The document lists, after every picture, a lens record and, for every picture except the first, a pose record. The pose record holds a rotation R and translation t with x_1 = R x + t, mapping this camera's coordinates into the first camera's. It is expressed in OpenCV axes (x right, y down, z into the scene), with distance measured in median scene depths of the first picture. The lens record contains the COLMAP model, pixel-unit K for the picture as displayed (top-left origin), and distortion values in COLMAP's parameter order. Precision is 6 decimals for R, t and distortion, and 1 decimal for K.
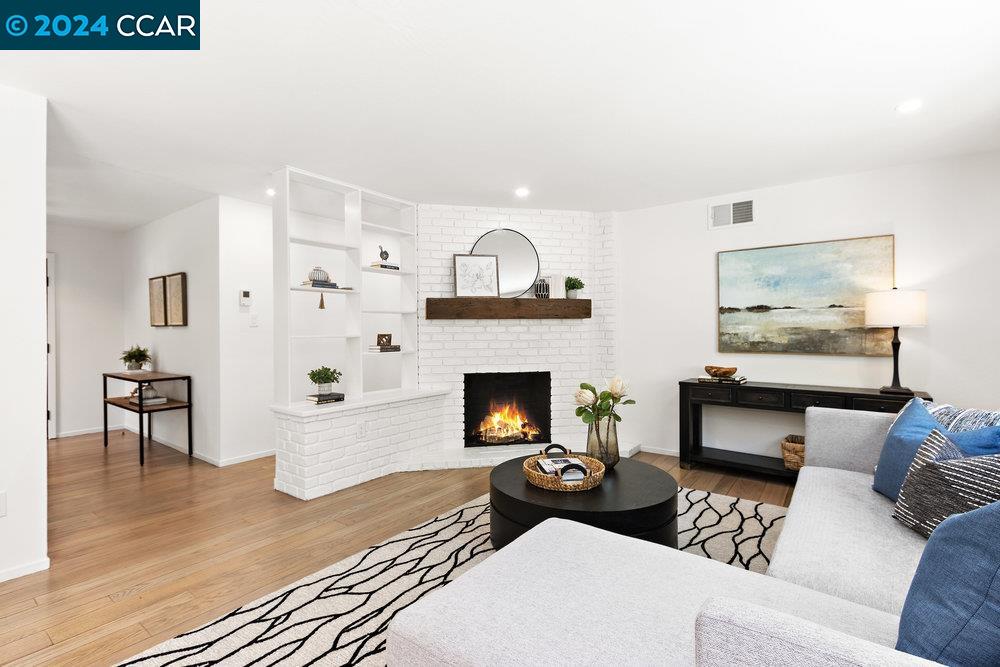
lens RADIAL K [[459.9, 0, 503.6], [0, 459.9, 330.6], [0, 0, 1]] dist [0.003572, -0.002208]
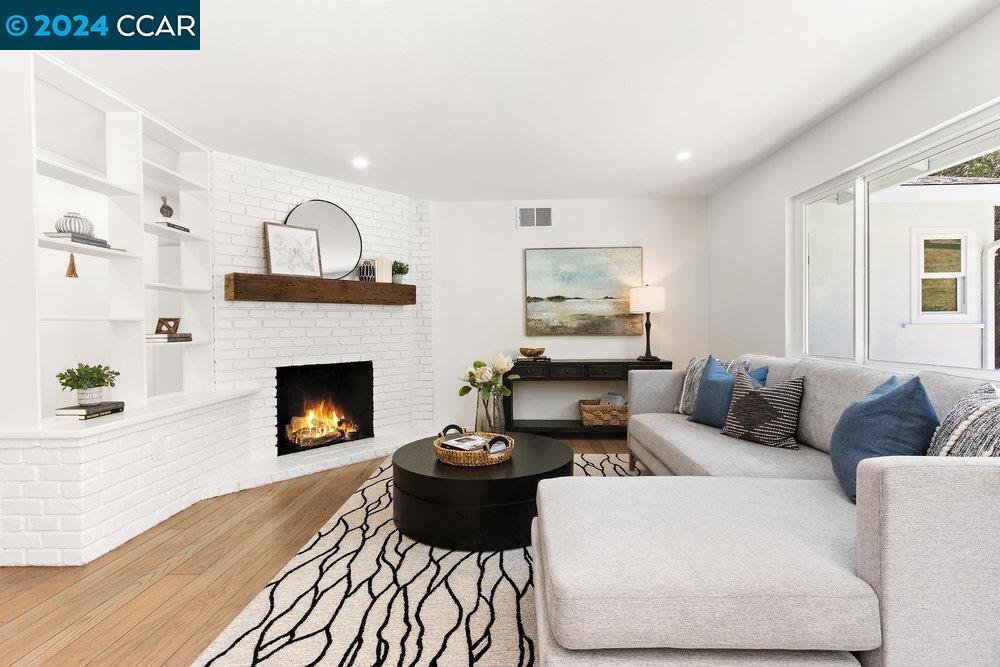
lens RADIAL K [[459.9, 0, 502.6], [0, 459.9, 333.5], [0, 0, 1]] dist [0.003572, -0.002208]
pose [[0.816052, -0.012459, 0.577844, -0.260833], [0.008492, 0.999918, 0.009567, 0.030976], [-0.577916, -0.002900, 0.816091, 0.096508]]
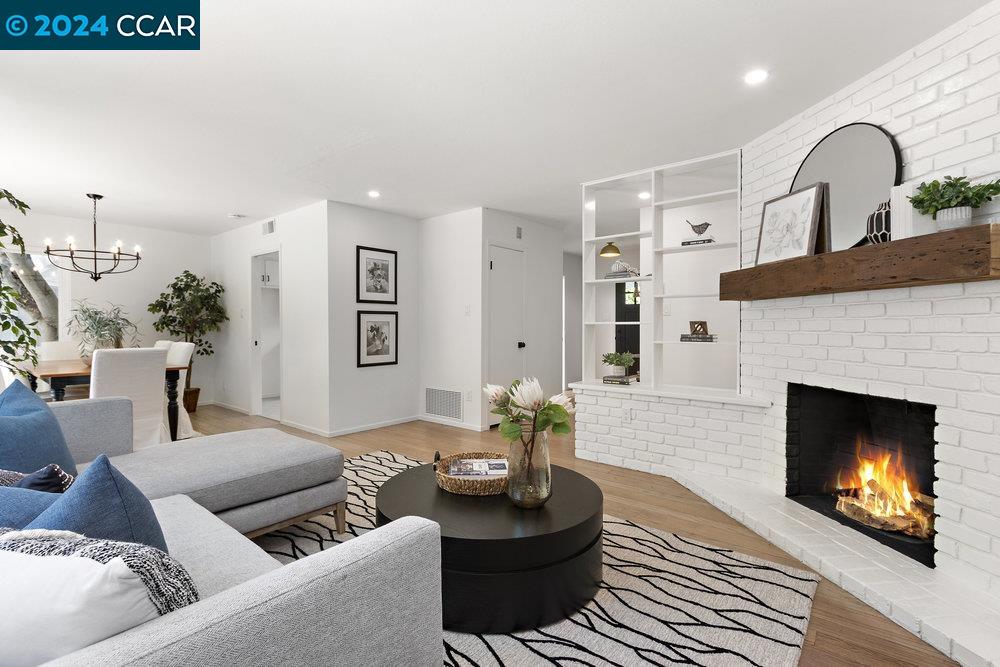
lens RADIAL K [[459.9, 0, 498.8], [0, 459.9, 332.7], [0, 0, 1]] dist [0.003572, -0.002208]
pose [[-0.057121, 0.018042, -0.998204, 0.656963], [-0.004439, 0.999822, 0.018326, 0.015821], [0.998357, 0.005478, -0.057031, 0.715205]]
